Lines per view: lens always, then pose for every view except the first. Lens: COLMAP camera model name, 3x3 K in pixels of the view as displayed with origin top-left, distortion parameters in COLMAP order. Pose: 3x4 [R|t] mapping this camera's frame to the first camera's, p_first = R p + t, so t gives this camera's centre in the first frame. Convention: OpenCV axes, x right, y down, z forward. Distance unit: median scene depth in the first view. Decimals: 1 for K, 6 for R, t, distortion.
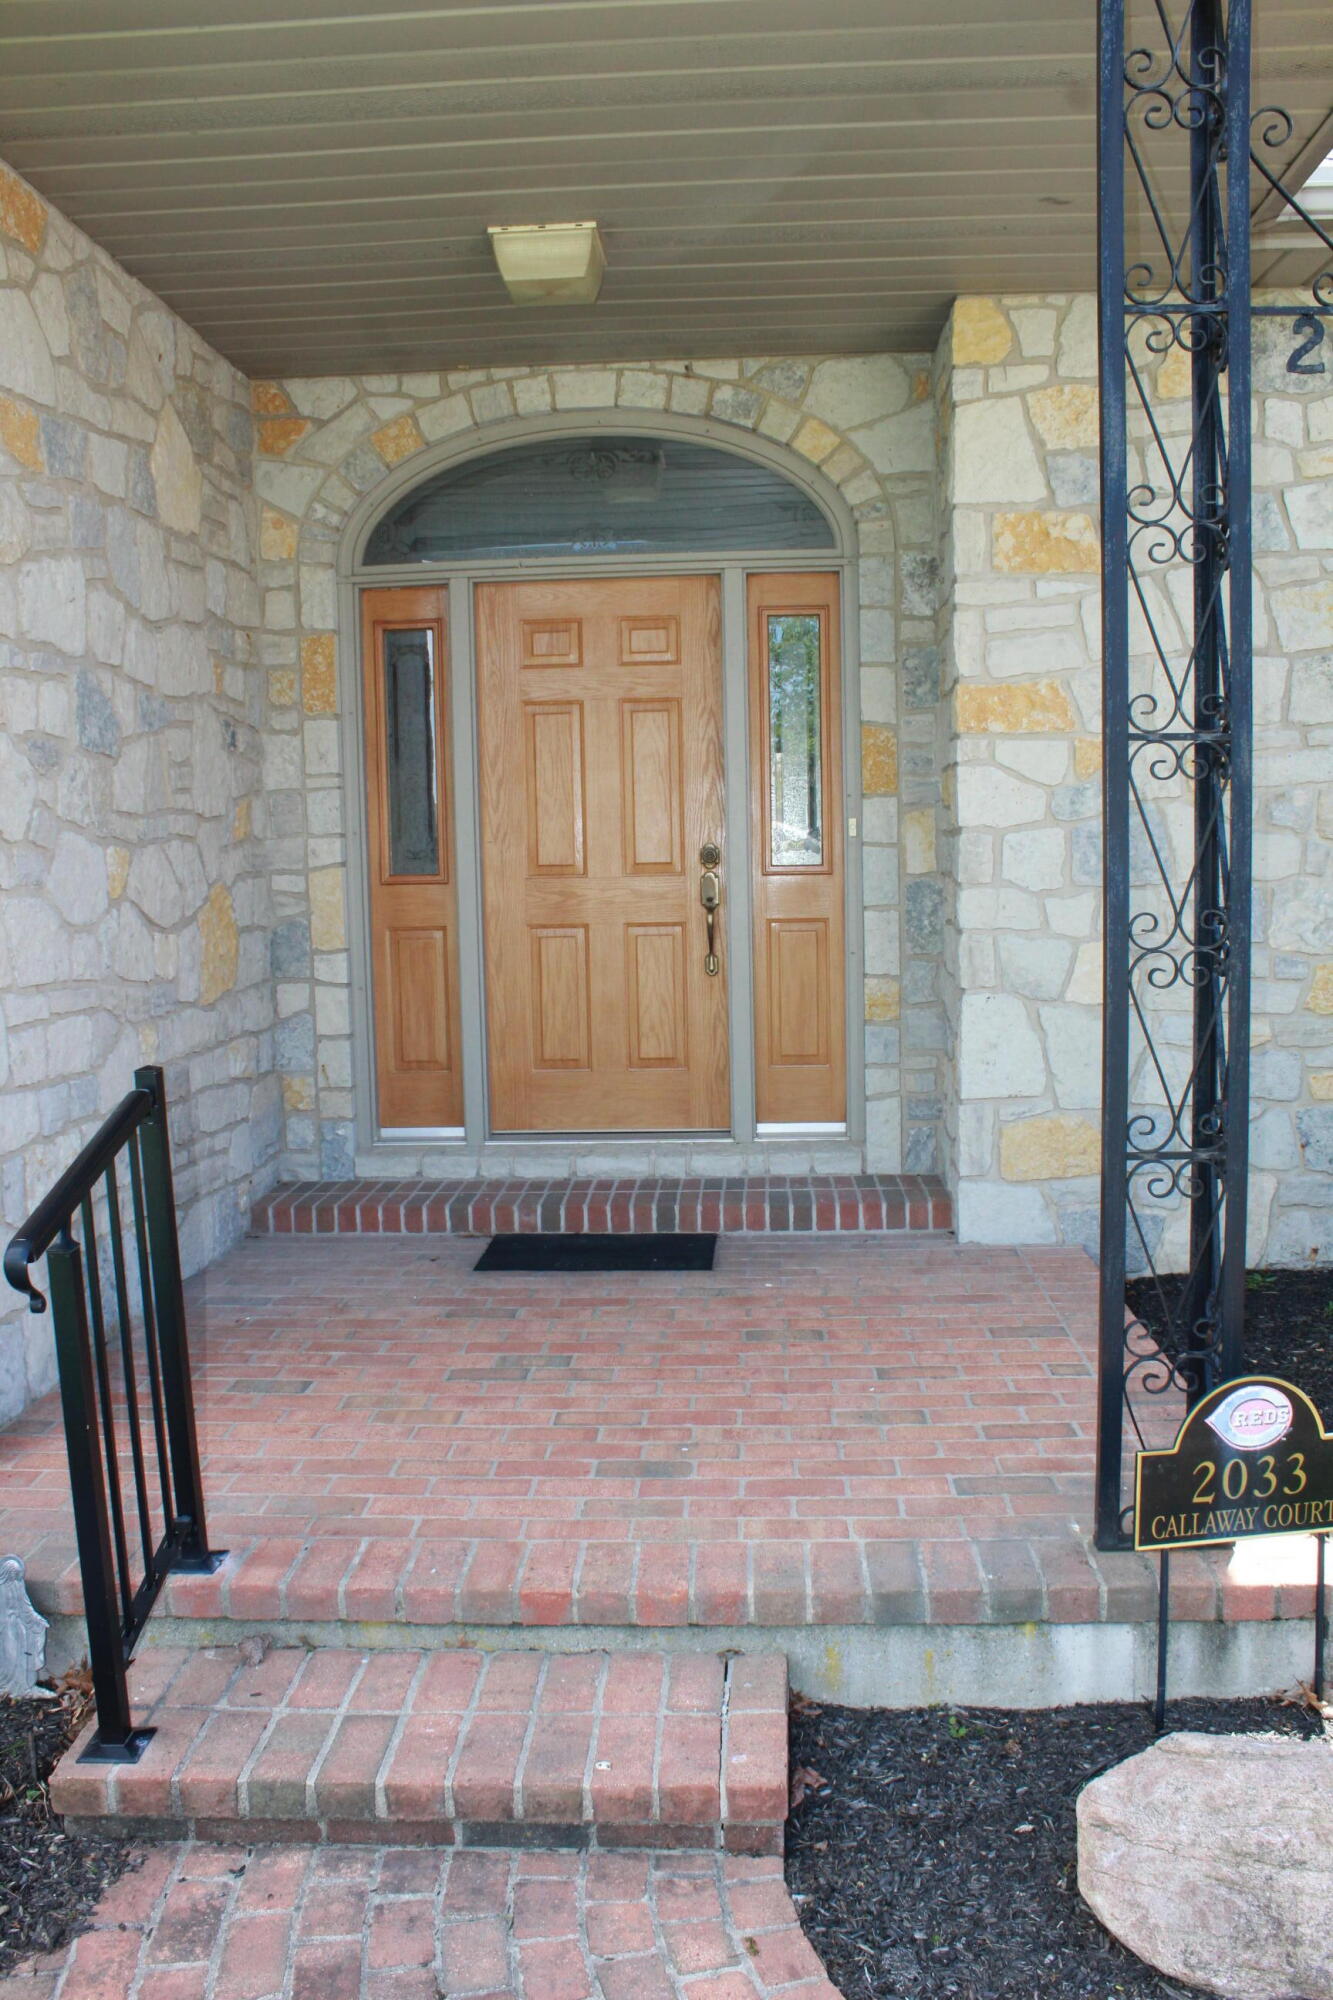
lens RADIAL K [[1653.2, 0, 671.9], [0, 1653.2, 1009.0], [0, 0, 1]] dist [-0.166221, 0.142837]
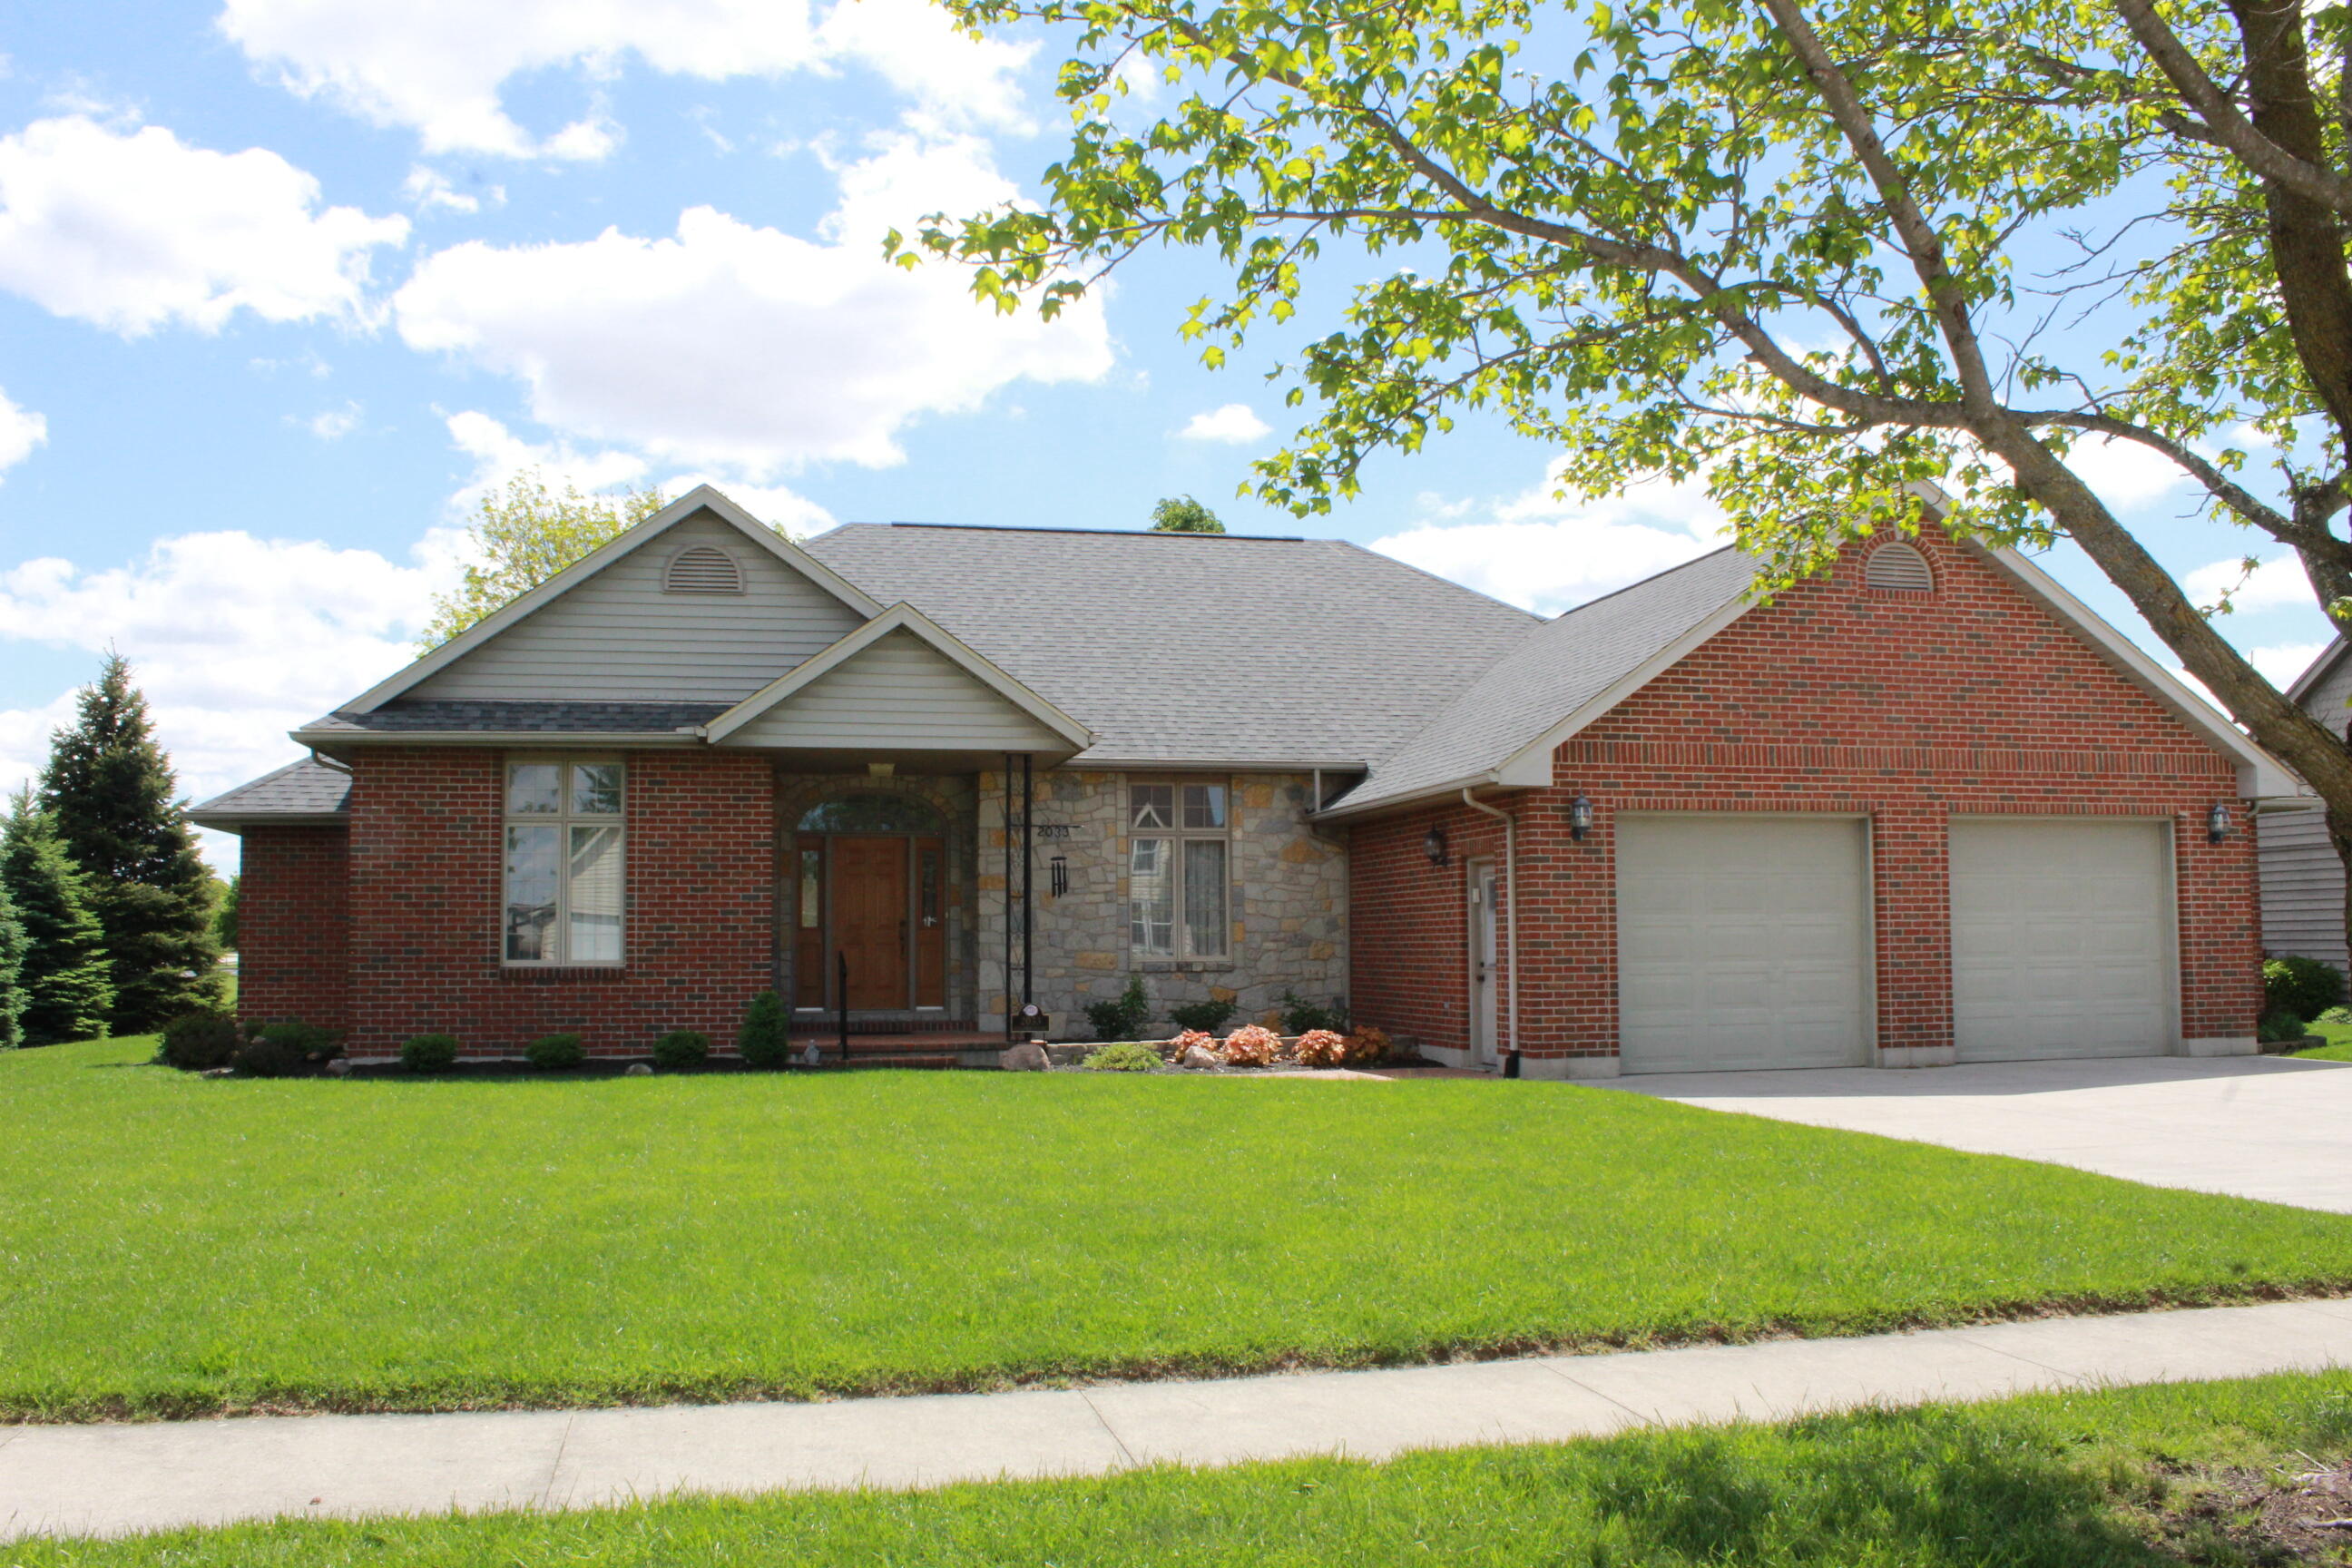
lens RADIAL K [[1944.1, 0, 1166.3], [0, 1944.1, 798.1], [0, 0, 1]] dist [-0.166221, 0.142837]
pose [[0.962021, 0.035401, 0.270669, -0.566847], [0.014441, 0.983567, -0.179965, 0.391602], [-0.272592, 0.177039, 0.945701, -3.048186]]
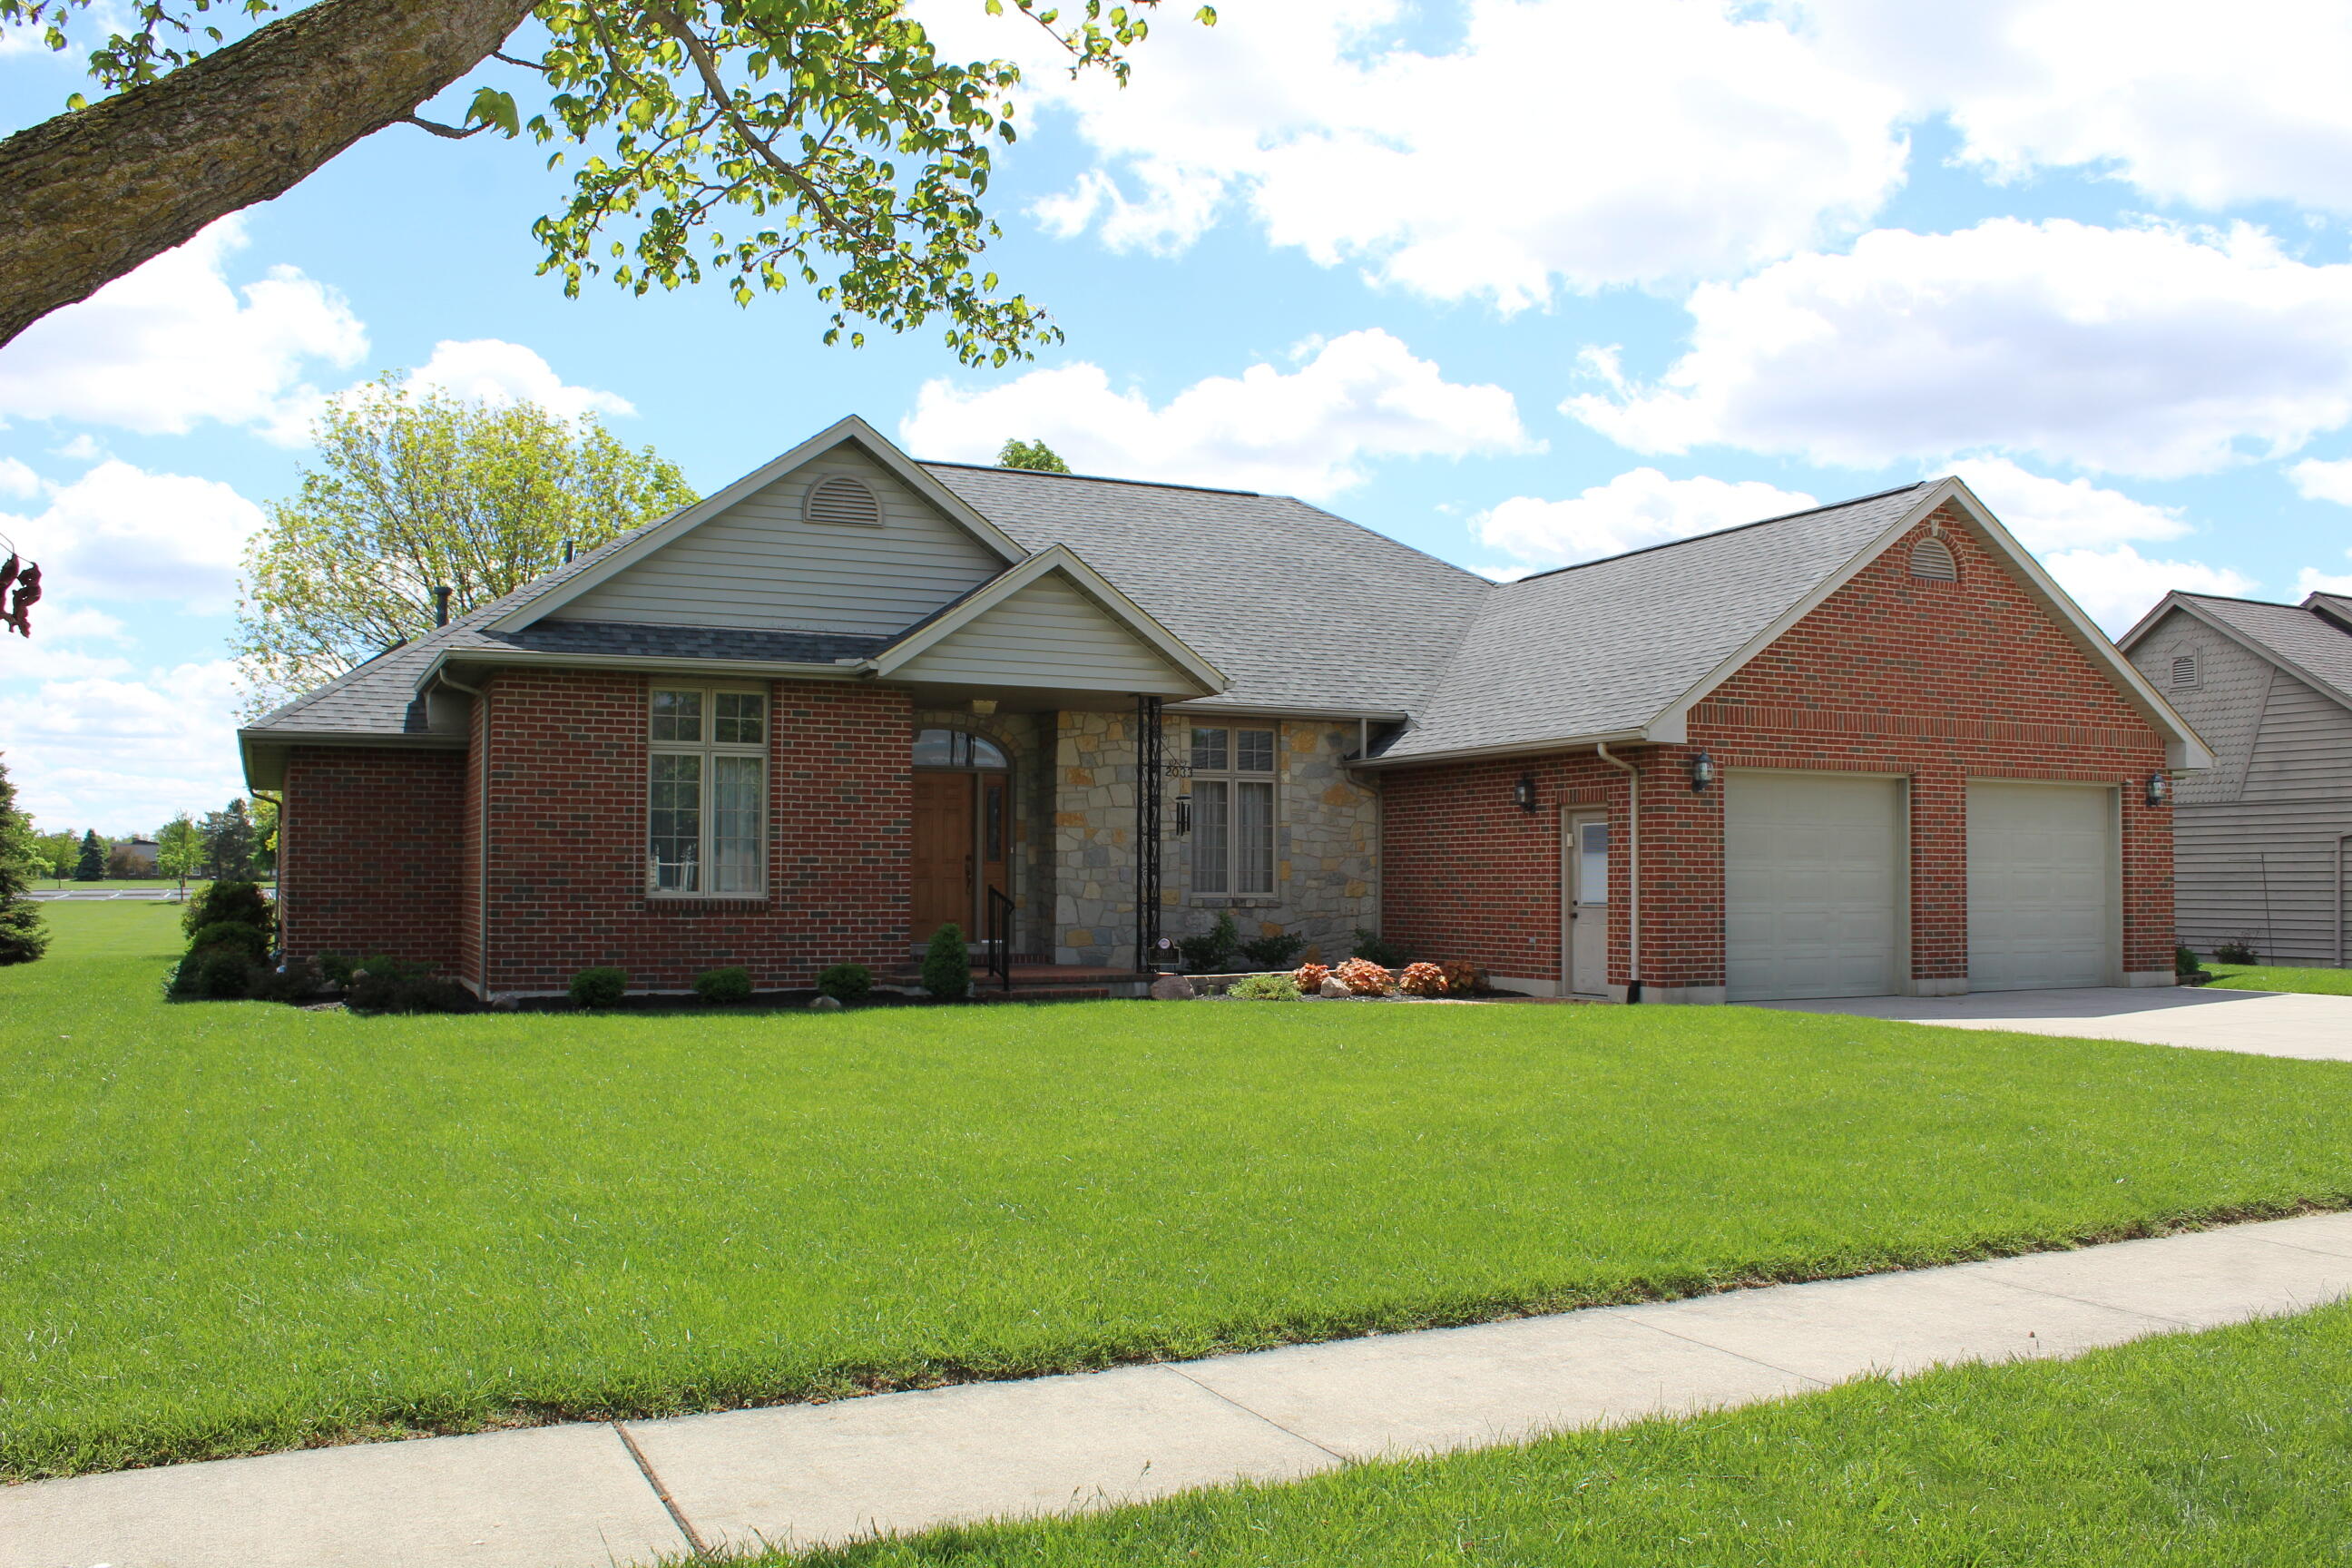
lens RADIAL K [[1944.1, 0, 1167.2], [0, 1944.1, 788.2], [0, 0, 1]] dist [-0.166221, 0.142837]
pose [[0.876662, 0.048652, 0.478640, -1.627984], [0.026501, 0.988480, -0.149013, 0.390843], [-0.480375, 0.143318, 0.865274, -2.796770]]
